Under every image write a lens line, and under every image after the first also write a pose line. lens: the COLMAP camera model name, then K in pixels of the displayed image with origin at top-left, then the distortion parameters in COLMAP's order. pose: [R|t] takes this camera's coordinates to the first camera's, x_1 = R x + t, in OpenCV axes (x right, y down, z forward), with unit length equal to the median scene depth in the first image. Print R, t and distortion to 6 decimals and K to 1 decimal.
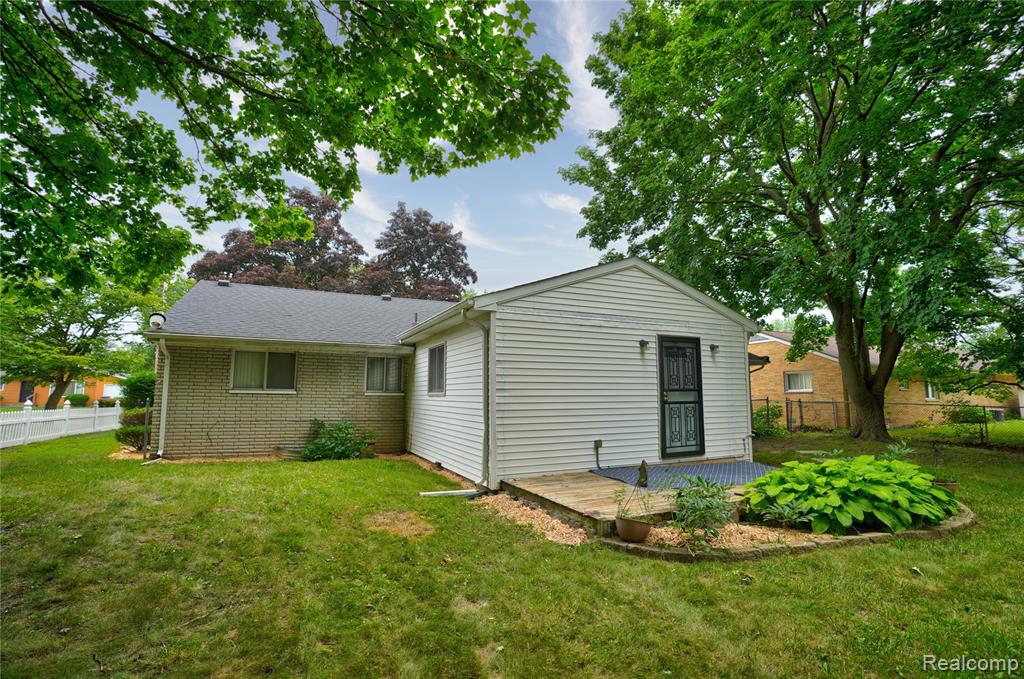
lens RADIAL K [[471.5, 0, 512.0], [0, 471.5, 339.5], [0, 0, 1]] dist [-0.051873, 0.016656]
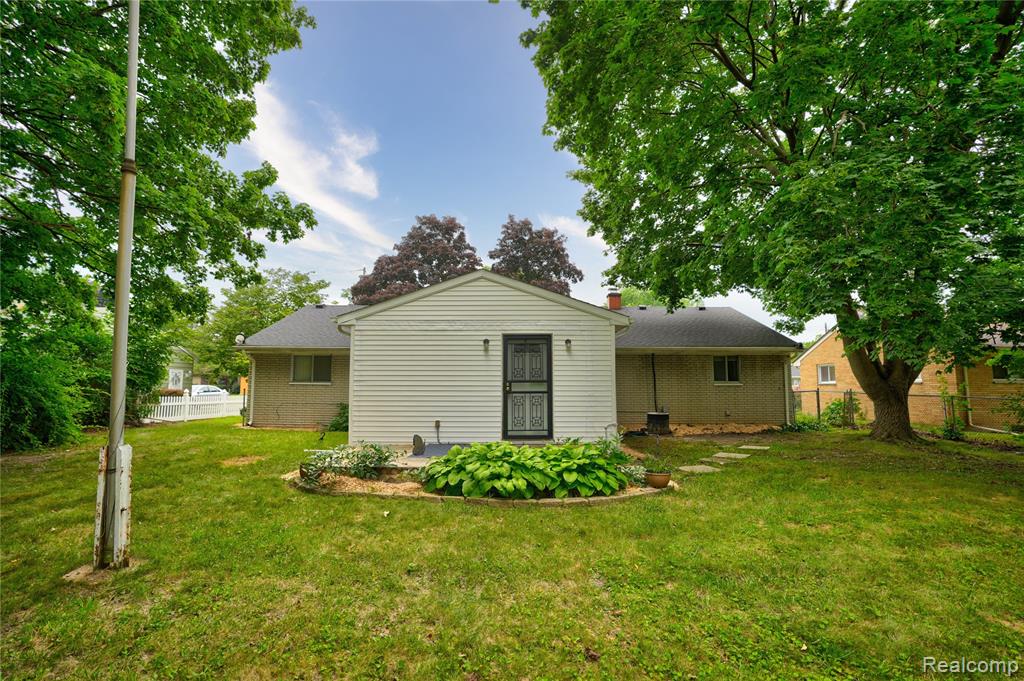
lens RADIAL K [[458.7, 0, 512.3], [0, 458.7, 347.0], [0, 0, 1]] dist [-0.047276, 0.000142]
pose [[0.913734, -0.034286, -0.404864, 0.762917], [0.046500, 0.998711, 0.020370, 0.000234], [0.403643, -0.037439, 0.914150, -0.032115]]
